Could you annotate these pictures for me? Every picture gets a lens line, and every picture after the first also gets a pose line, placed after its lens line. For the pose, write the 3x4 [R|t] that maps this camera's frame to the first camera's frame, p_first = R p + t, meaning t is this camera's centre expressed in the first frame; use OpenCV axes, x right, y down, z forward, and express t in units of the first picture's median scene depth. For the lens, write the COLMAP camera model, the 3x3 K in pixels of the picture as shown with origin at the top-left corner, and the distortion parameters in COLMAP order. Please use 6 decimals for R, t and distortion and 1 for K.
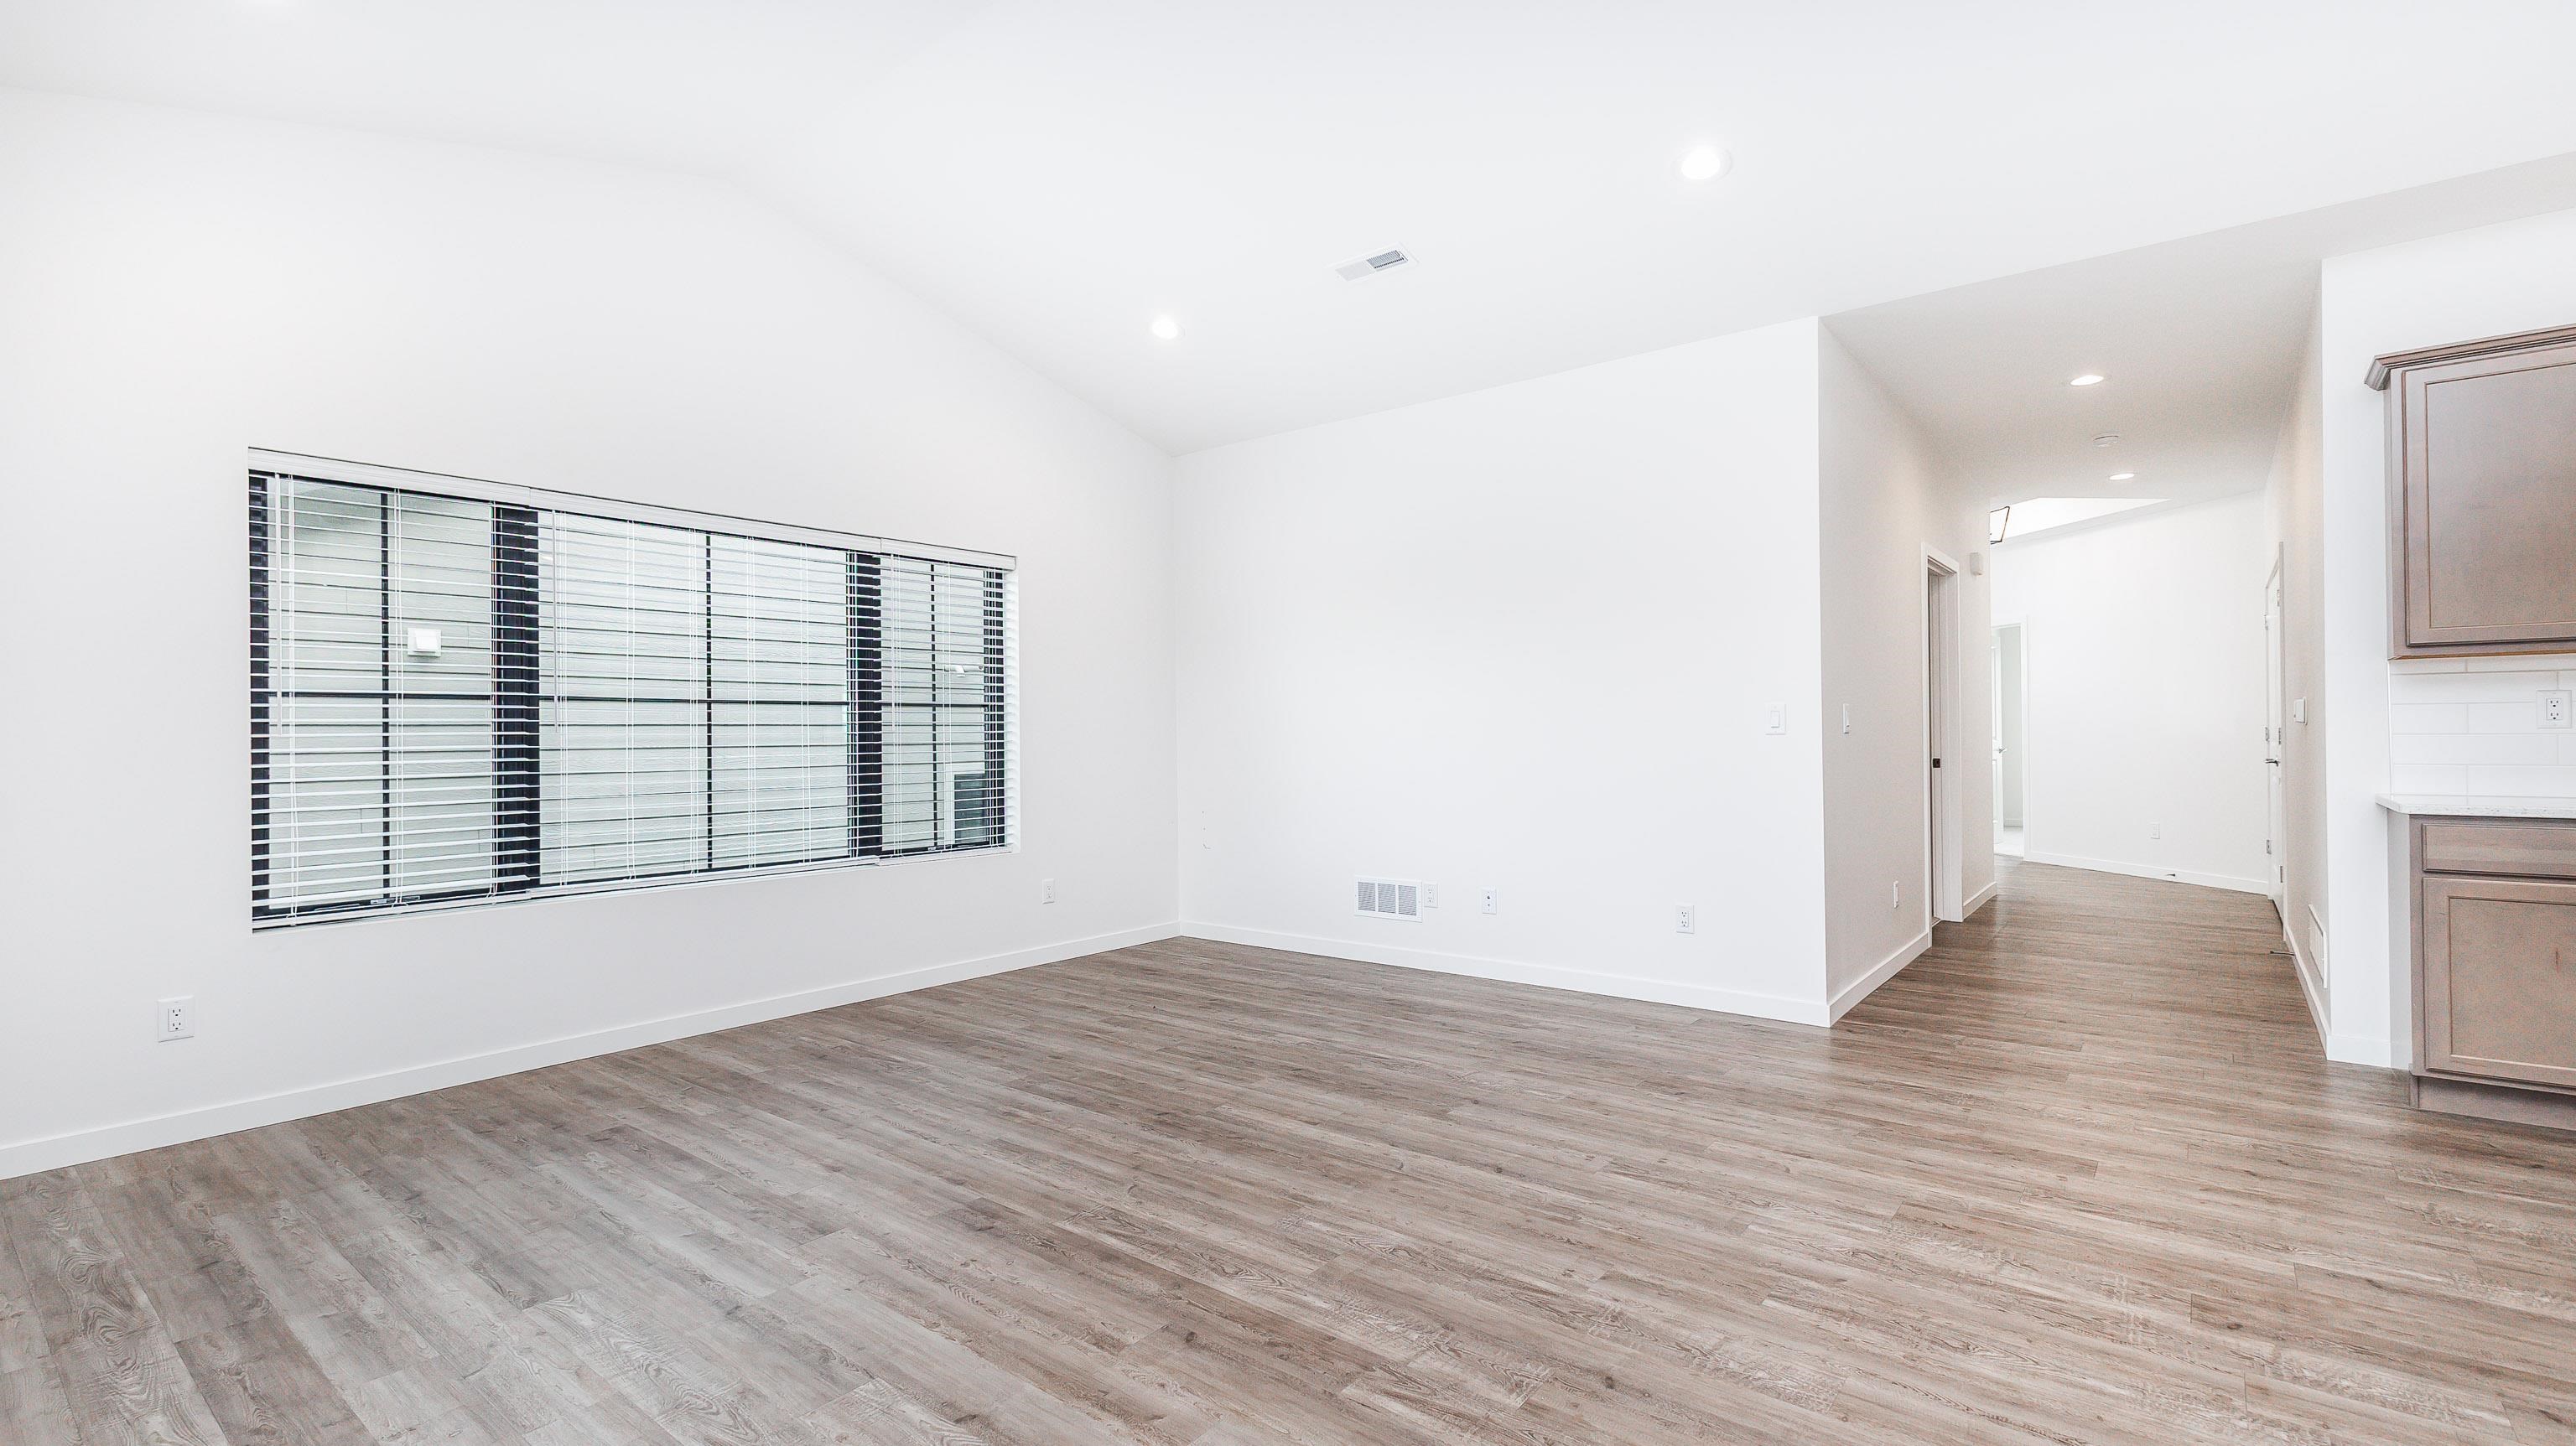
lens RADIAL K [[1139.7, 0, 1288.0], [0, 1139.7, 723.0], [0, 0, 1]] dist [0.017893, -0.005753]
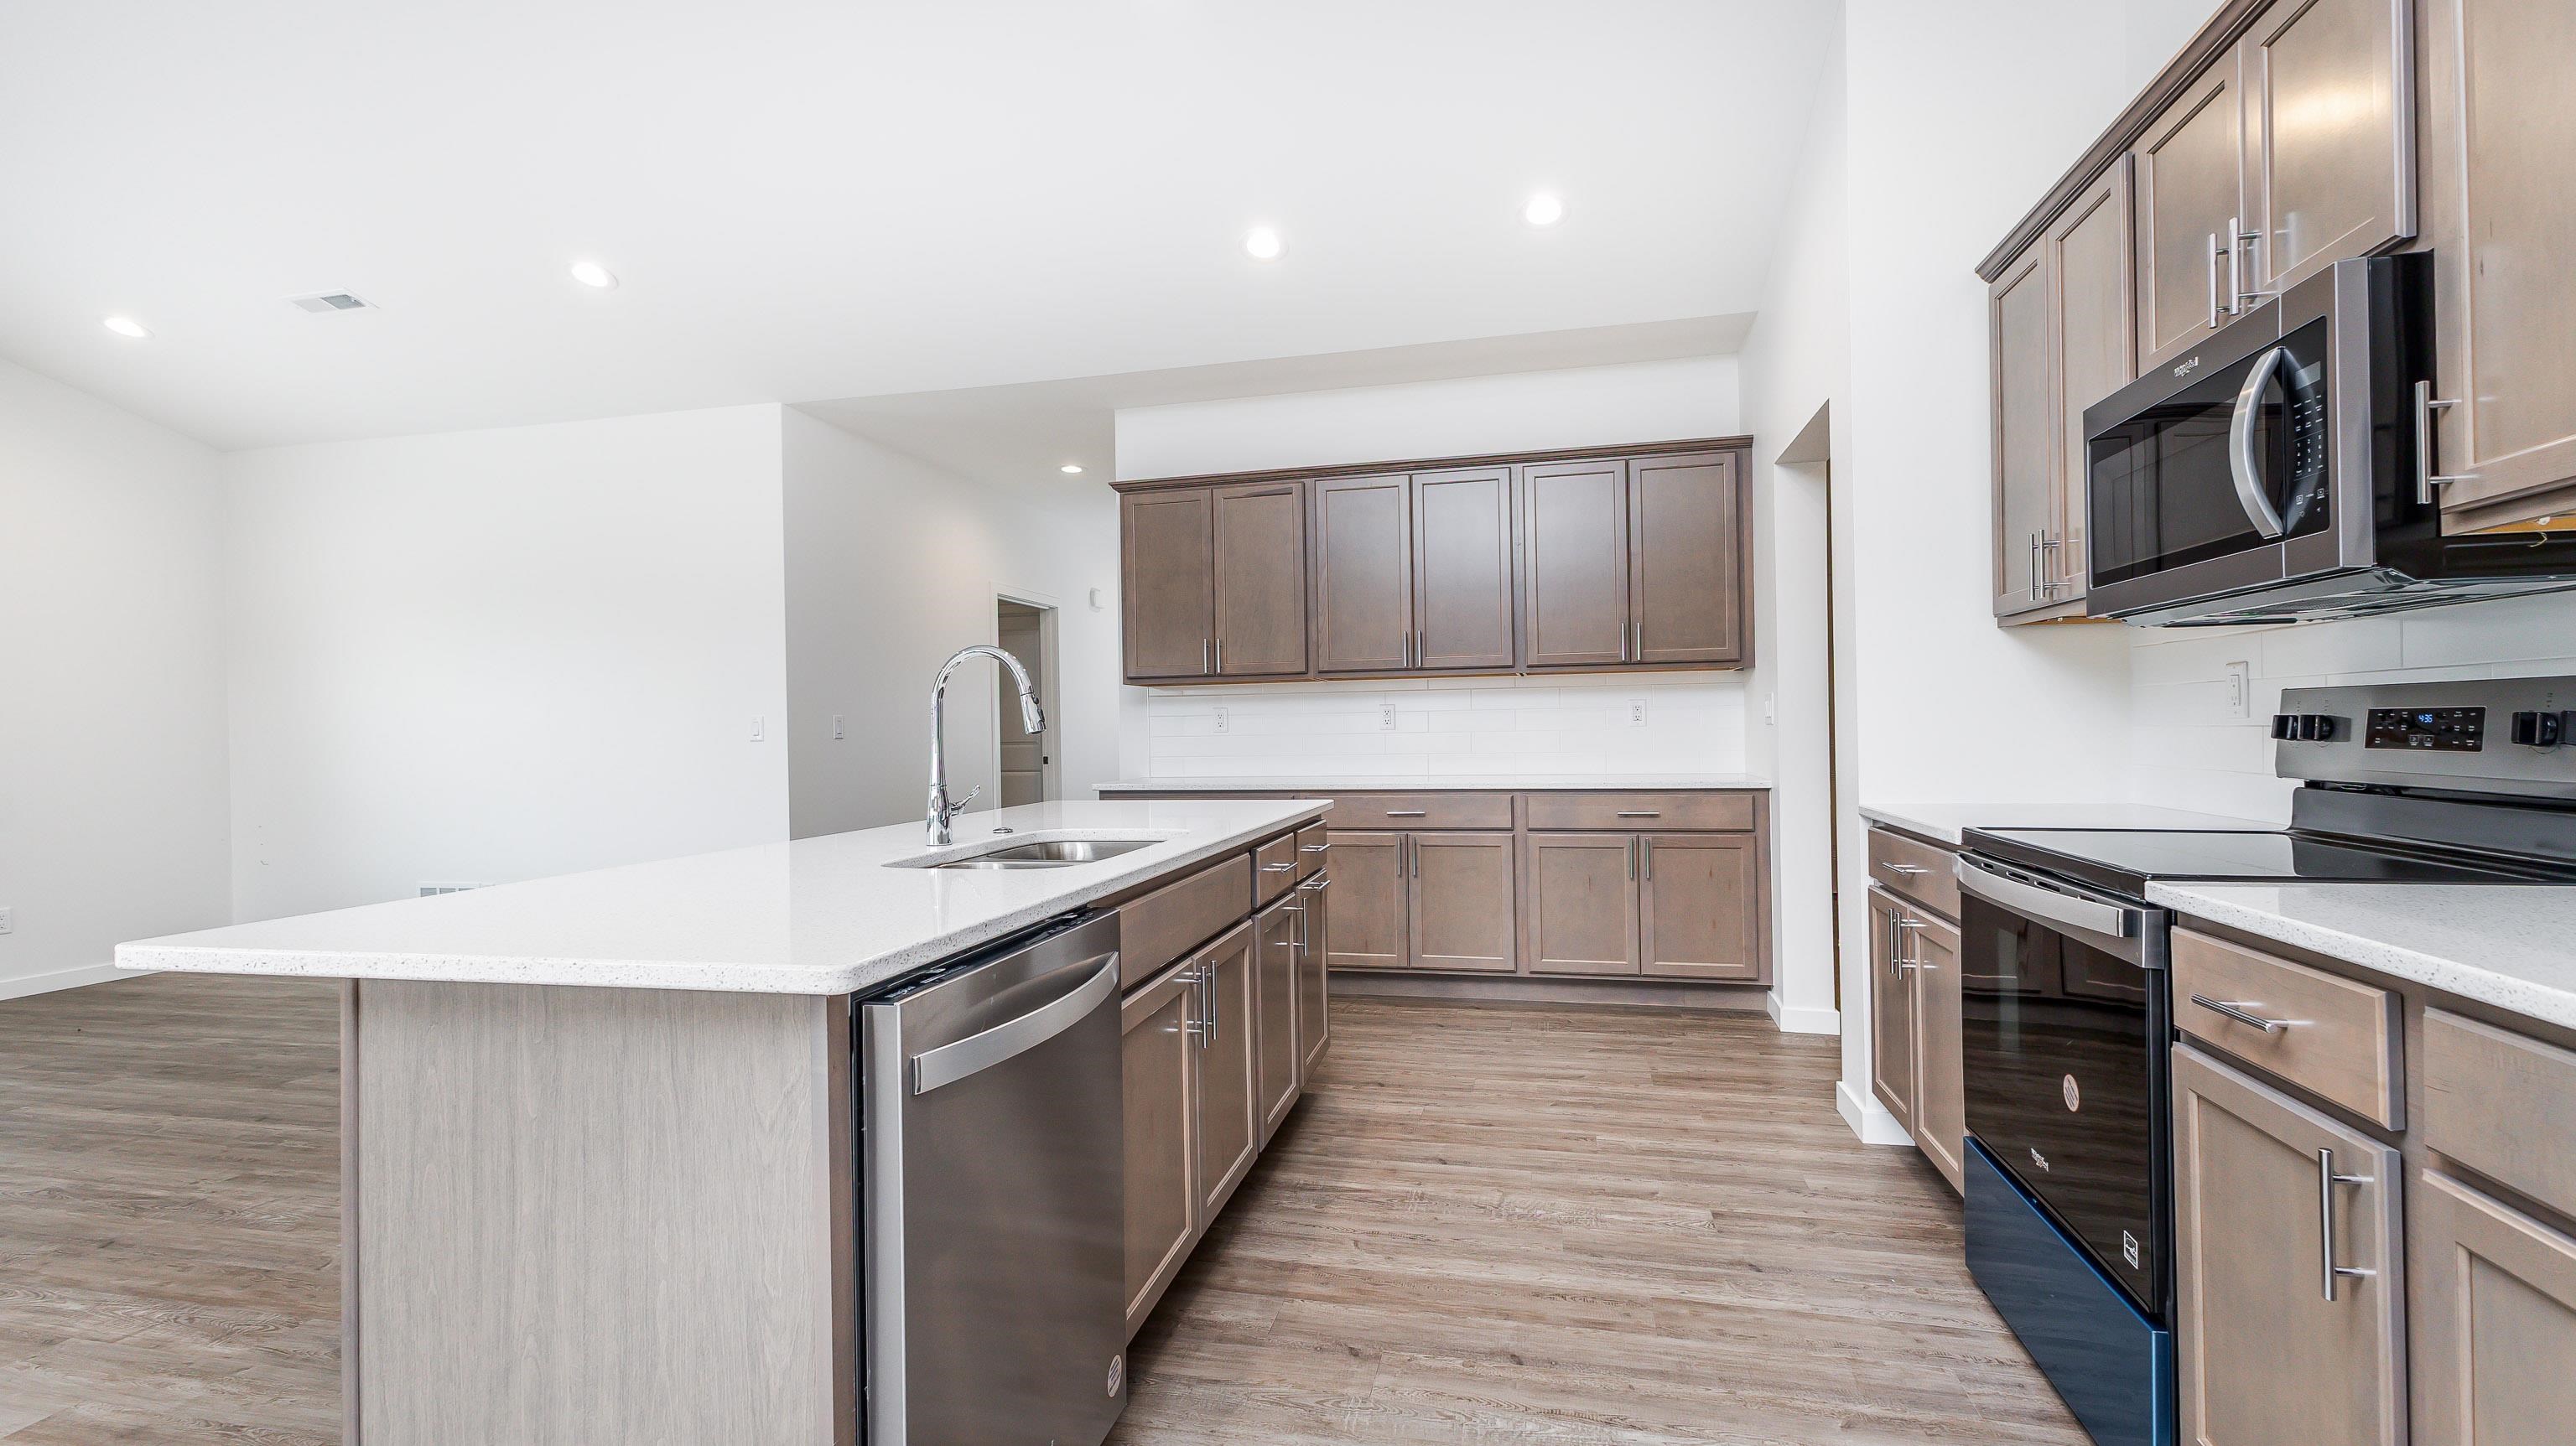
lens RADIAL K [[1139.7, 0, 1288.0], [0, 1139.7, 723.0], [0, 0, 1]] dist [0.017893, -0.005753]
pose [[0.904669, -0.006325, 0.426069, 0.668435], [0.006615, 0.999978, 0.000799, -0.010092], [-0.426065, 0.002095, 0.904690, -0.547775]]
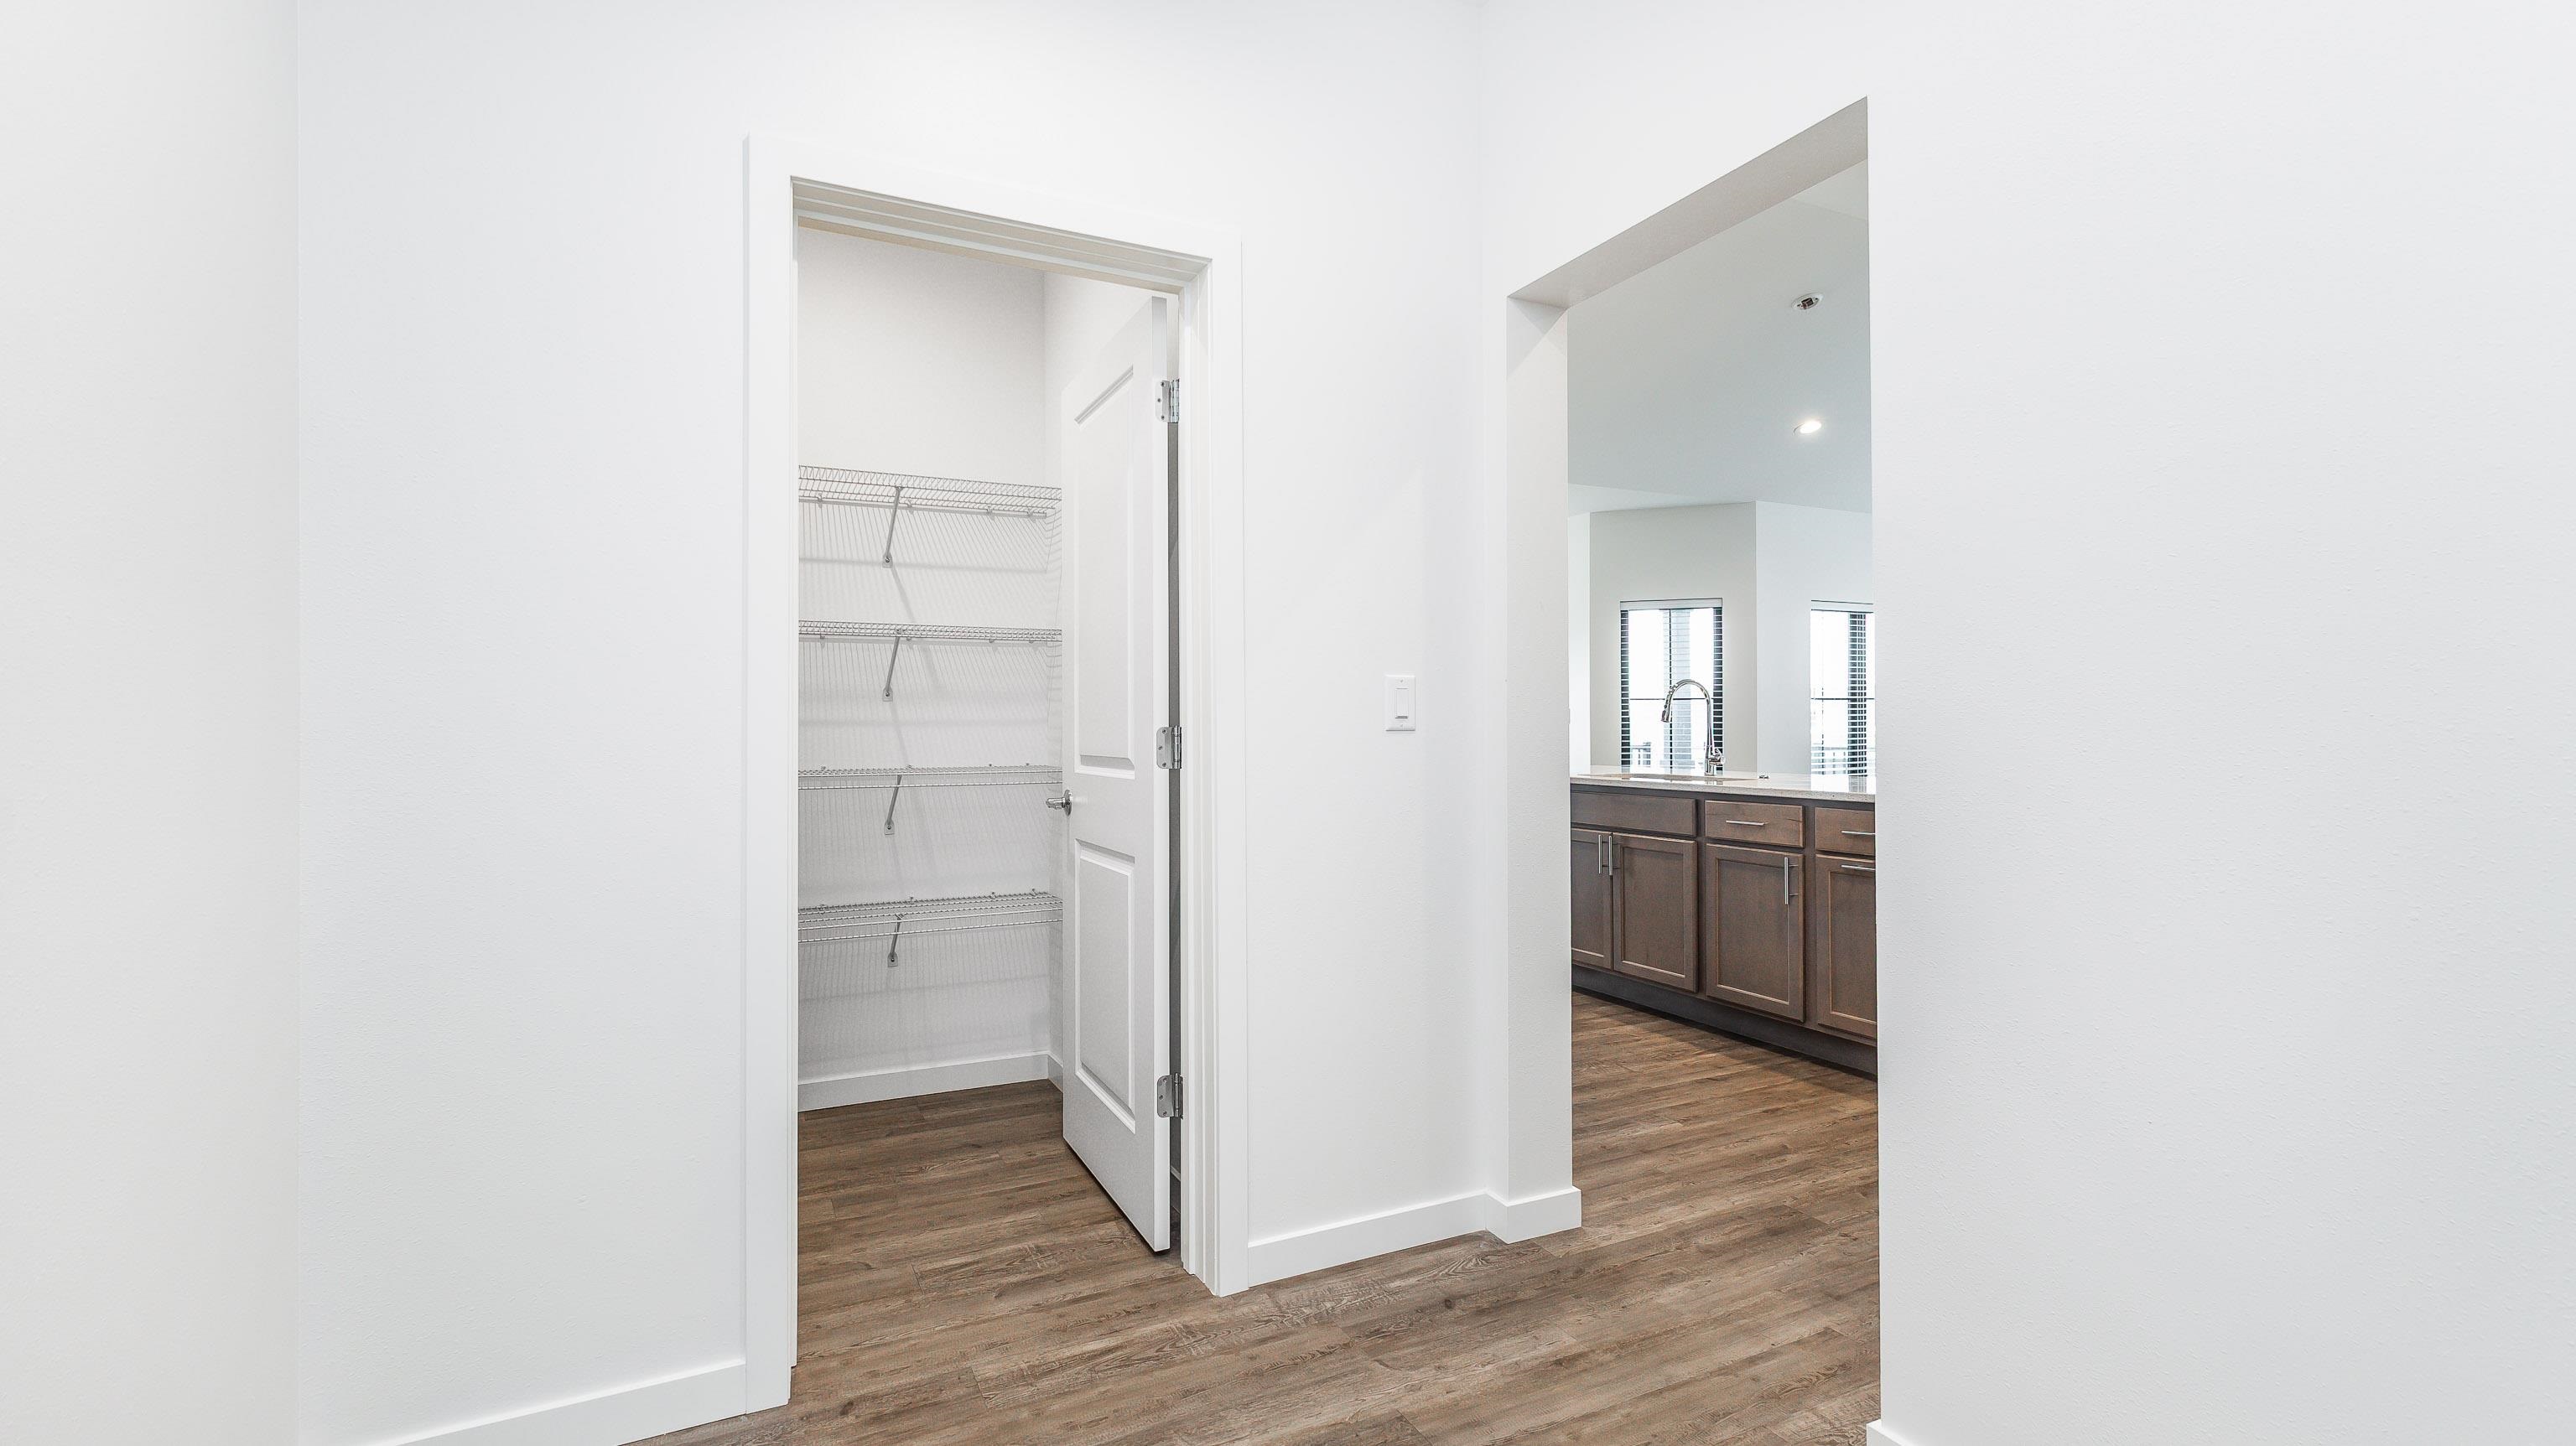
lens RADIAL K [[1139.7, 0, 1288.0], [0, 1139.7, 723.0], [0, 0, 1]] dist [0.017893, -0.005753]
pose [[-0.419184, 0.009780, -0.907848, 2.597365], [0.018461, 0.999827, 0.002247, -0.013163], [0.907713, -0.015818, -0.419292, 0.455955]]
